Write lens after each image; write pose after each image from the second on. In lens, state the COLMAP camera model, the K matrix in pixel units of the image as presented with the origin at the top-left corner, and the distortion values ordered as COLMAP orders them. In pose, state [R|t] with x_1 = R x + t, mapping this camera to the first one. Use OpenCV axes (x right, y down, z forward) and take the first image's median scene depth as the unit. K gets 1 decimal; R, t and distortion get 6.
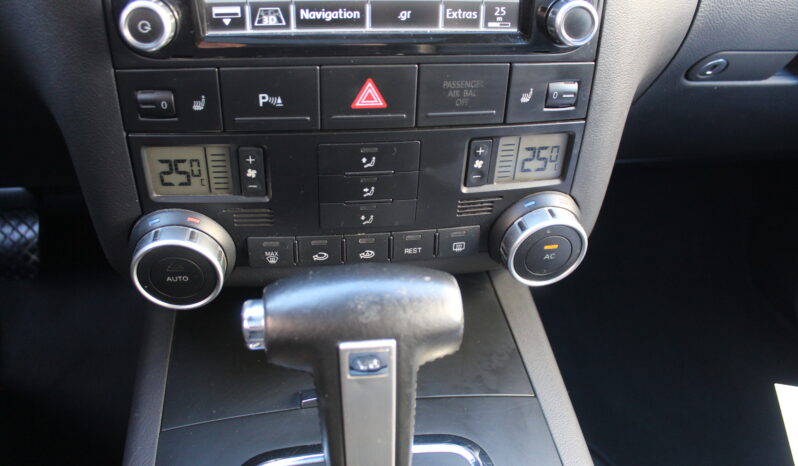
lens RADIAL K [[637.7, 0, 401.0], [0, 637.7, 212.4], [0, 0, 1]] dist [-0.163619, 0.120178]
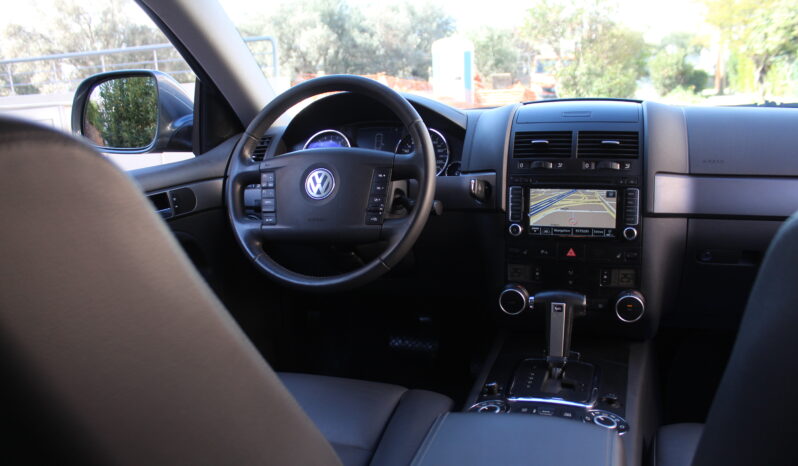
lens RADIAL K [[637.7, 0, 401.0], [0, 637.7, 212.4], [0, 0, 1]] dist [-0.163619, 0.120178]
pose [[0.882695, 0.003826, -0.469931, 0.747614], [-0.204062, 0.903895, -0.375942, 1.109344], [0.423330, 0.427737, 0.798644, -2.282930]]
